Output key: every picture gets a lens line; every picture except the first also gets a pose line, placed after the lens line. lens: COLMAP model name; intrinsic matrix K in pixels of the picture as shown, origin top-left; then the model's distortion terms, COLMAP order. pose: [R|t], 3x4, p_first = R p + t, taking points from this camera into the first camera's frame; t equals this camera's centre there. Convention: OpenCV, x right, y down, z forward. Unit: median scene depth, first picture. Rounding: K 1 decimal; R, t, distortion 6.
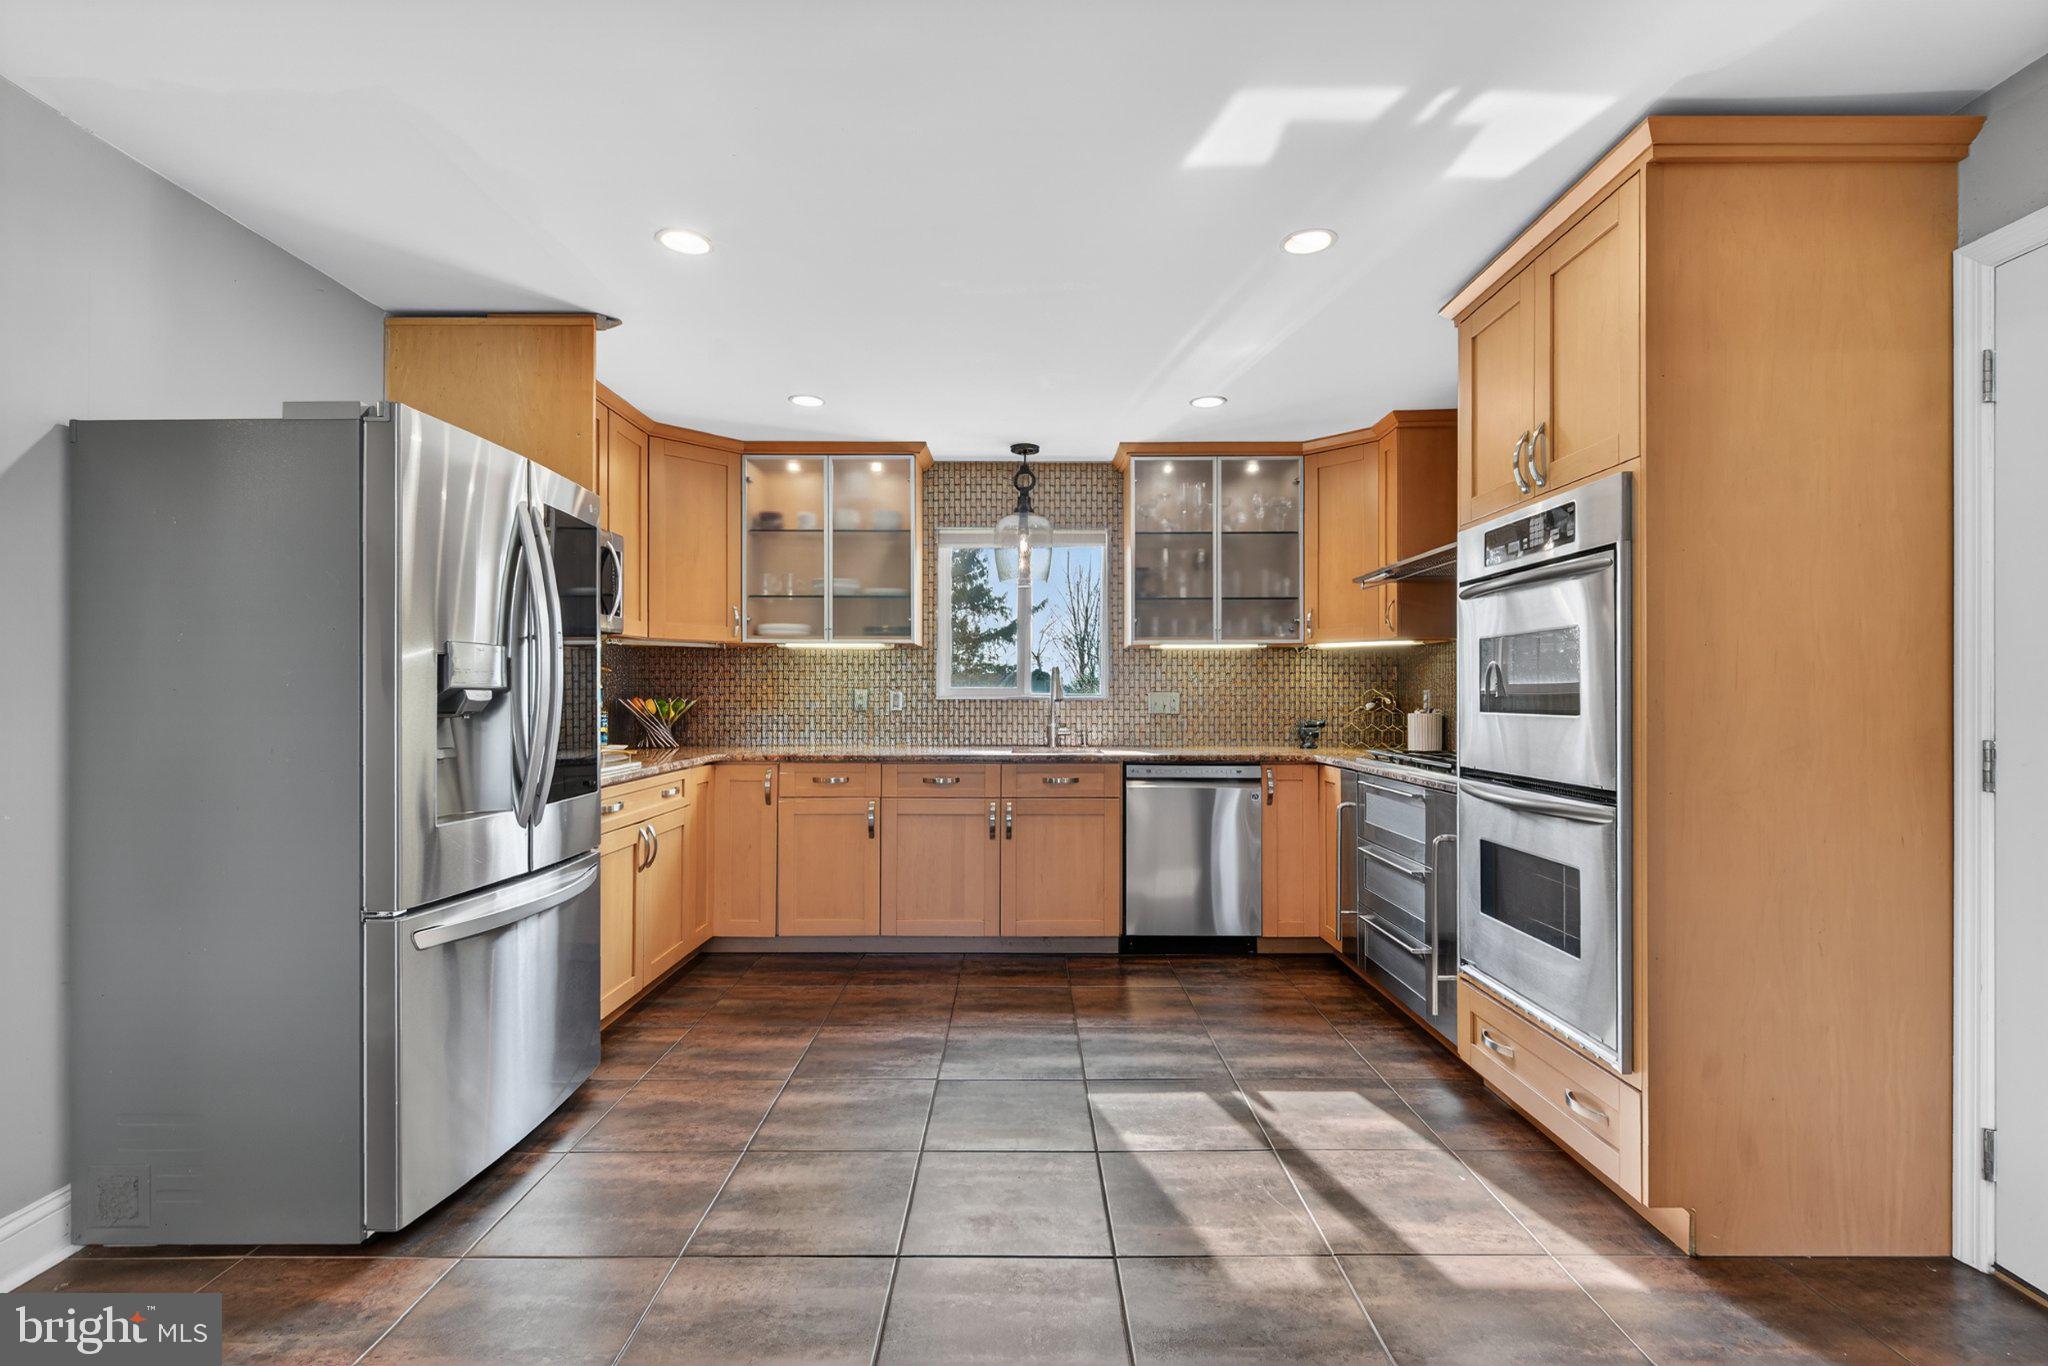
lens RADIAL K [[935.3, 0, 1023.4], [0, 935.3, 690.9], [0, 0, 1]] dist [0.002587, -0.002303]
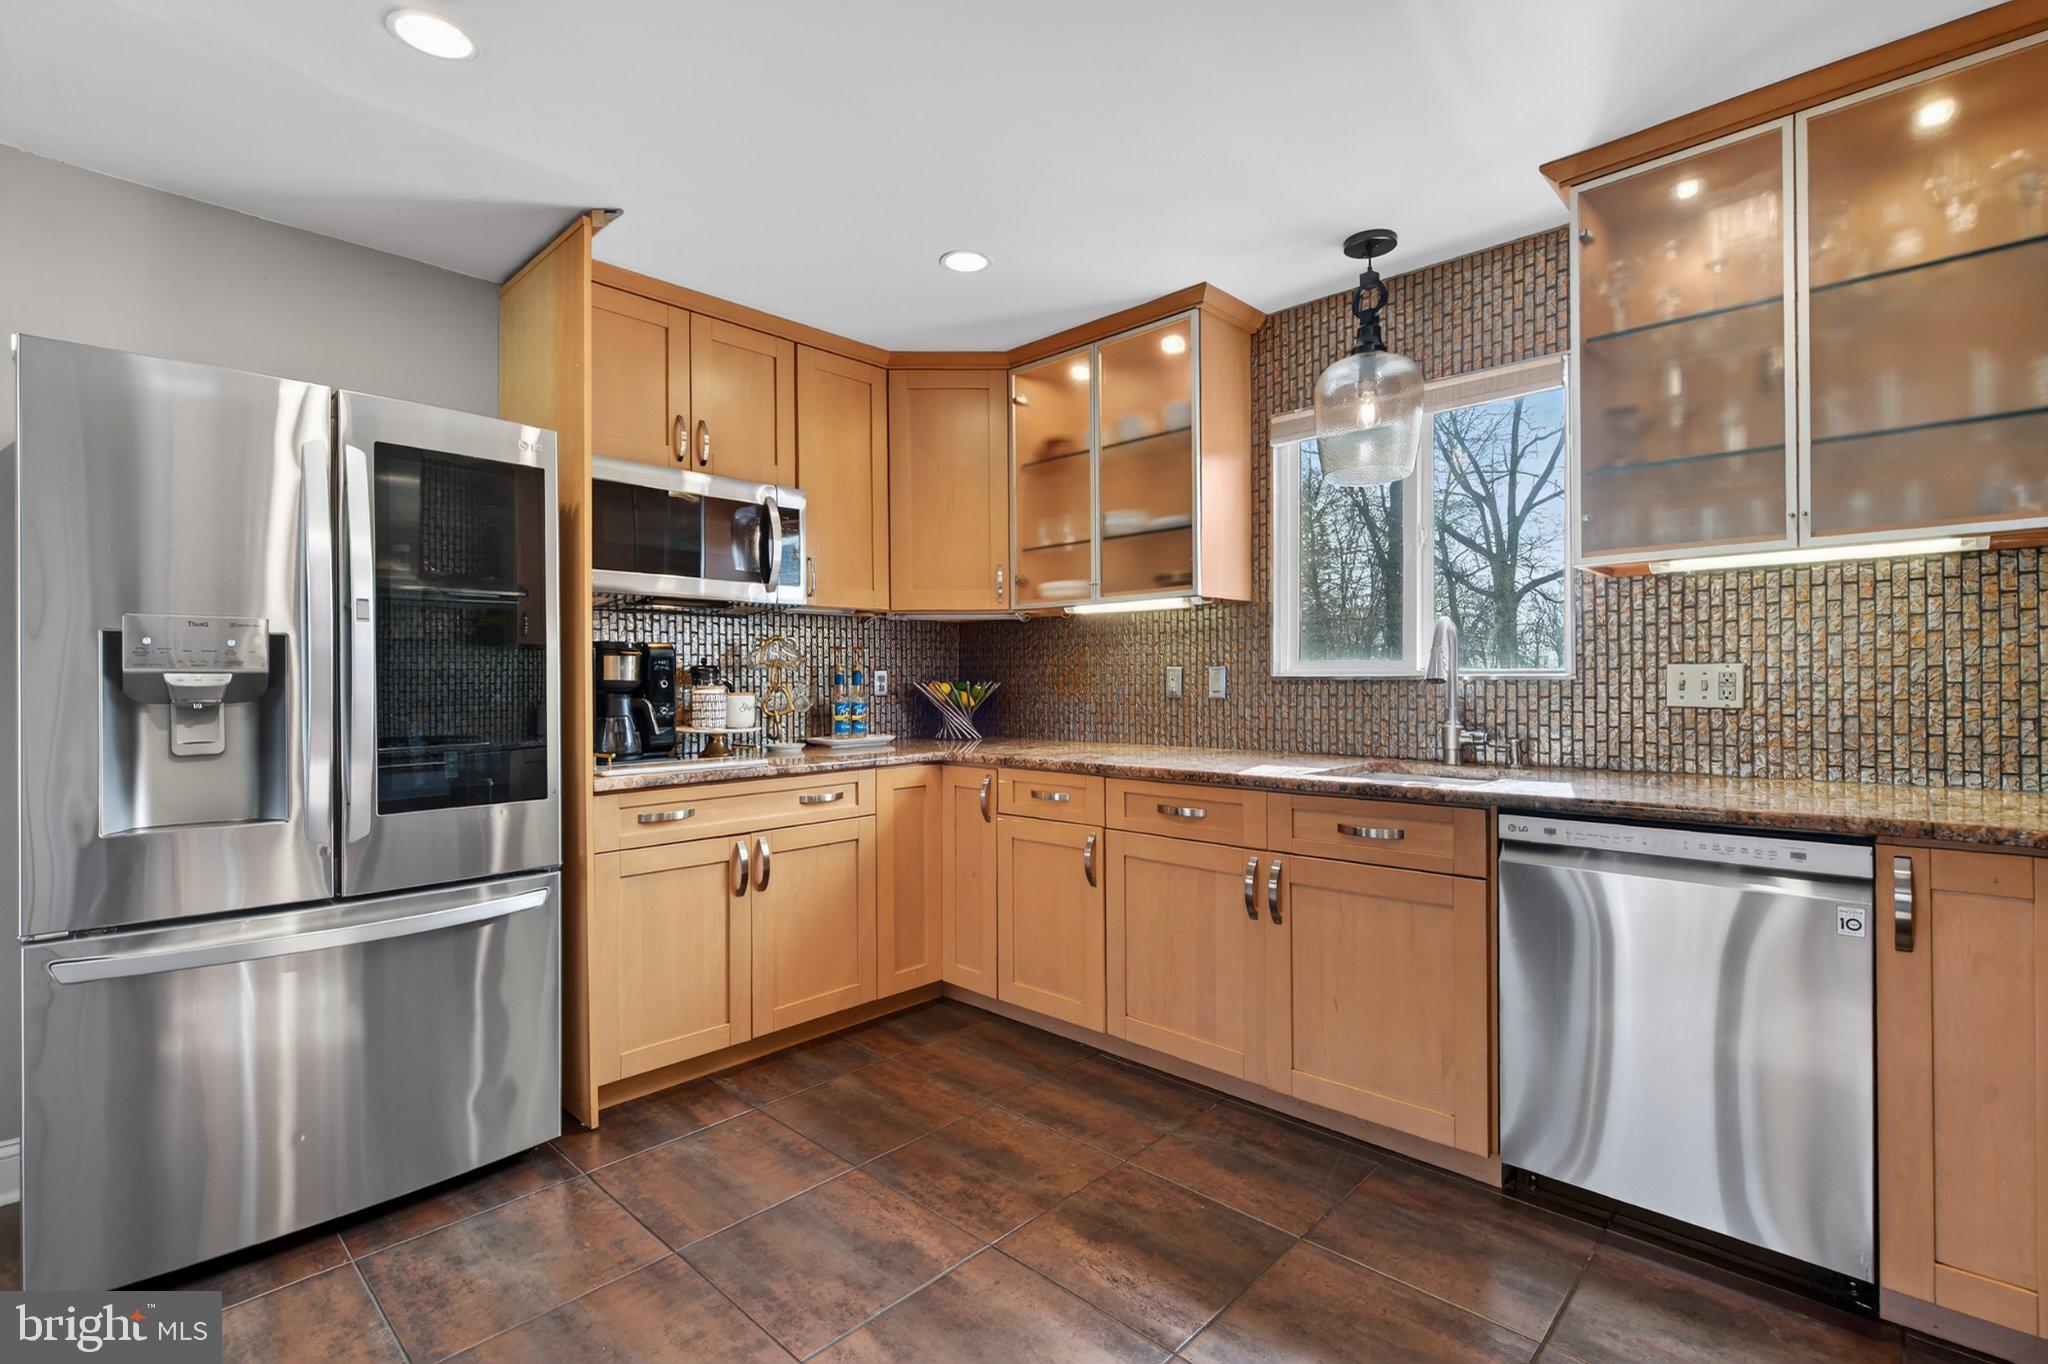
lens RADIAL K [[935.3, 0, 1023.3], [0, 935.3, 682.8], [0, 0, 1]] dist [0.002587, -0.002303]
pose [[0.724660, -0.005140, -0.689087, 0.265511], [0.011233, 0.999927, 0.004354, 0.006817], [0.689015, -0.010896, 0.724665, 0.473883]]
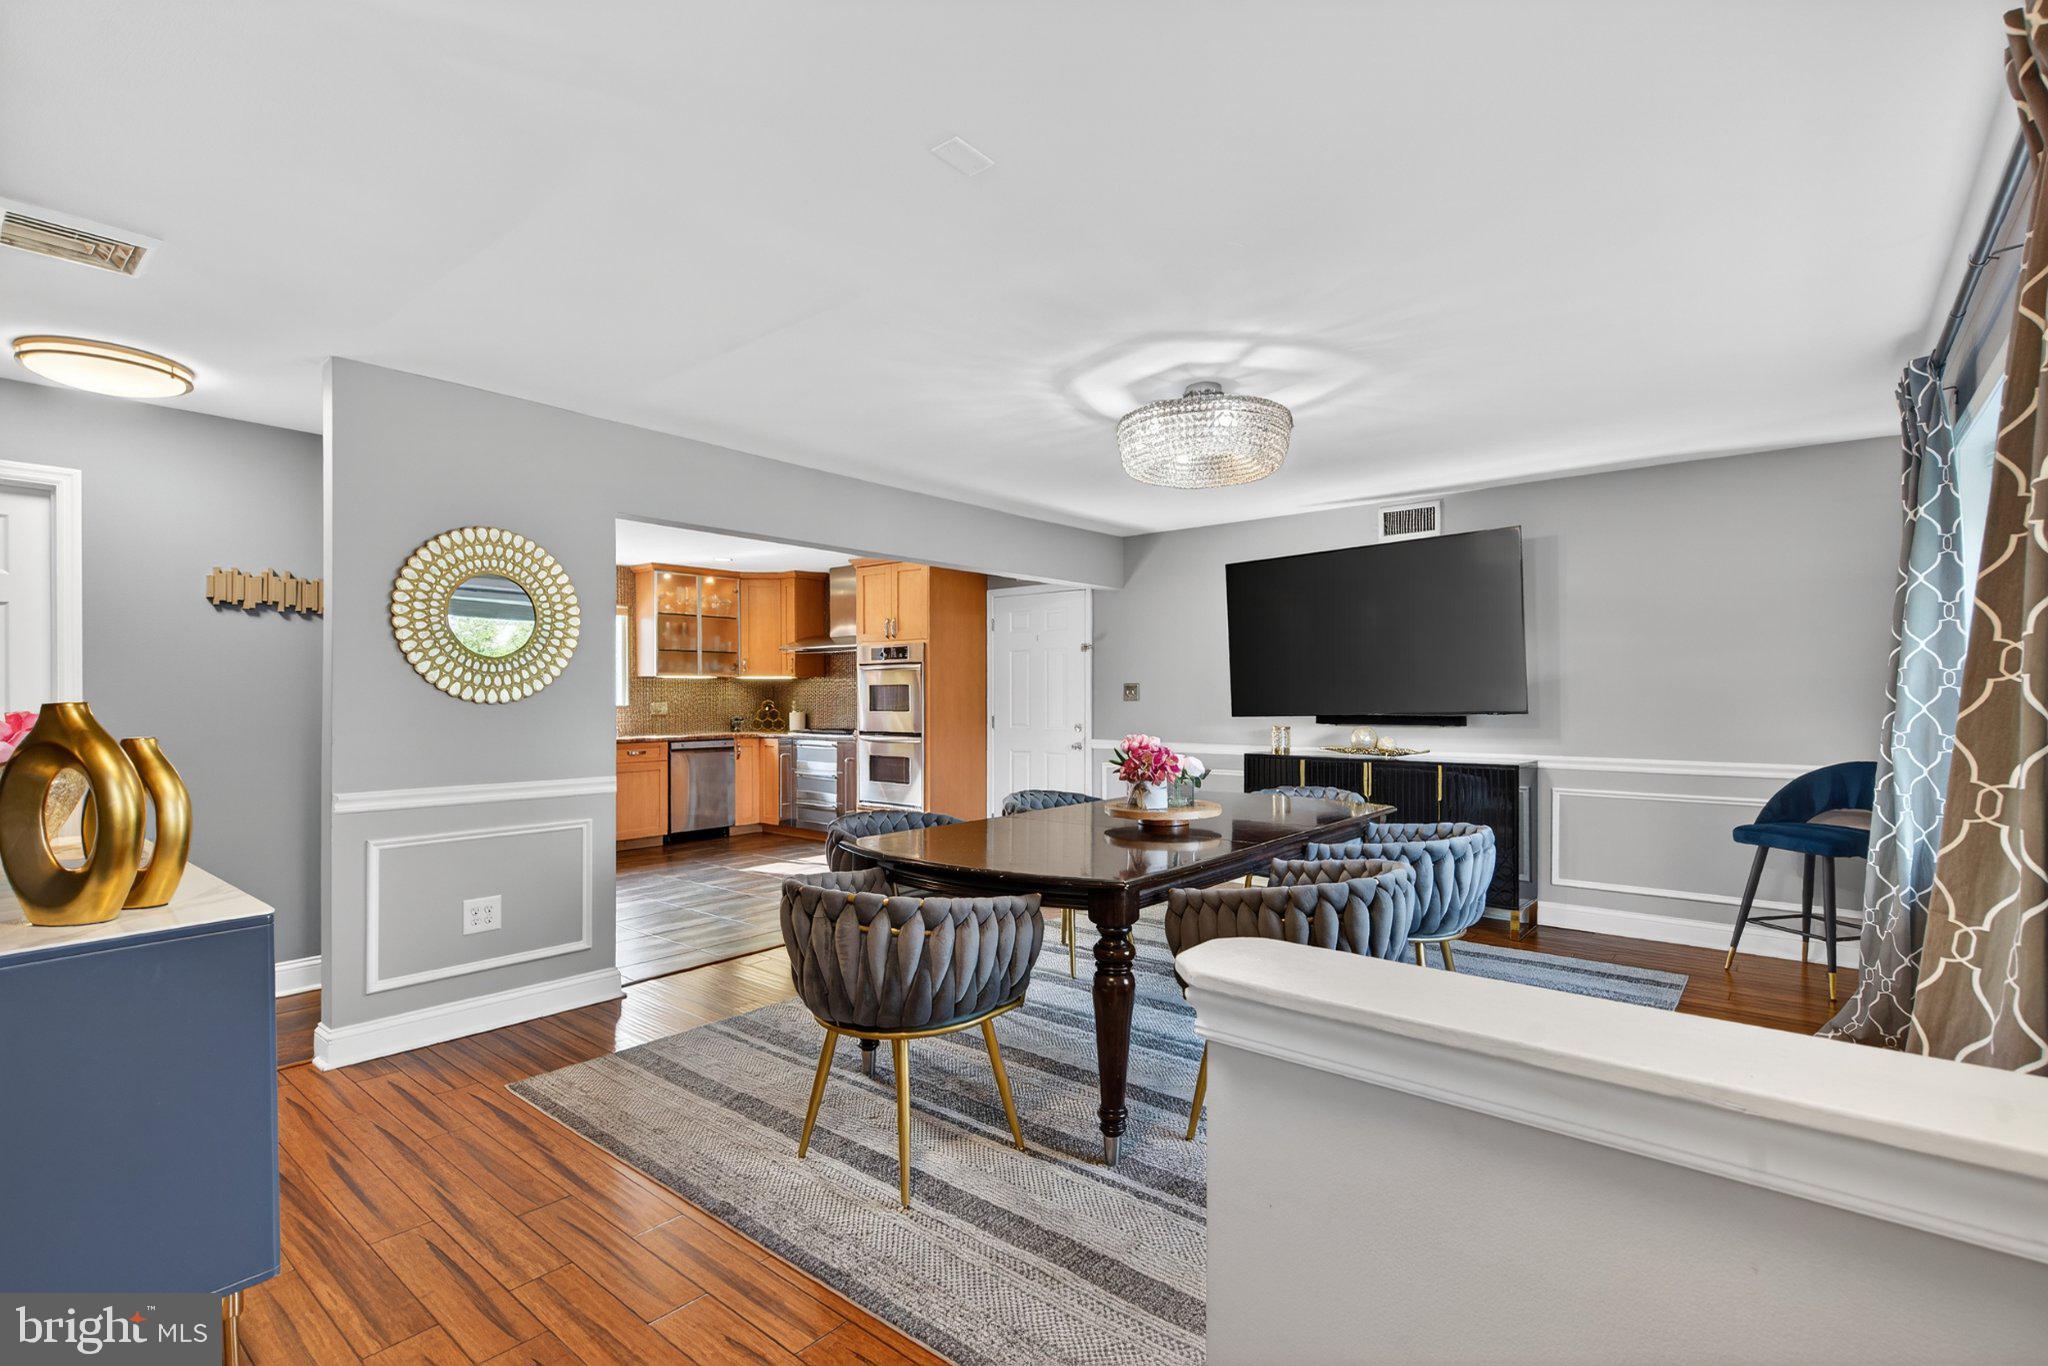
lens RADIAL K [[935.3, 0, 1028.6], [0, 935.3, 686.5], [0, 0, 1]] dist [0.002587, -0.002303]
pose [[0.635117, 0.001389, 0.772415, -0.881521], [0.000007, 0.999998, -0.001804, -0.029168], [-0.772416, 0.001151, 0.635116, -0.745245]]
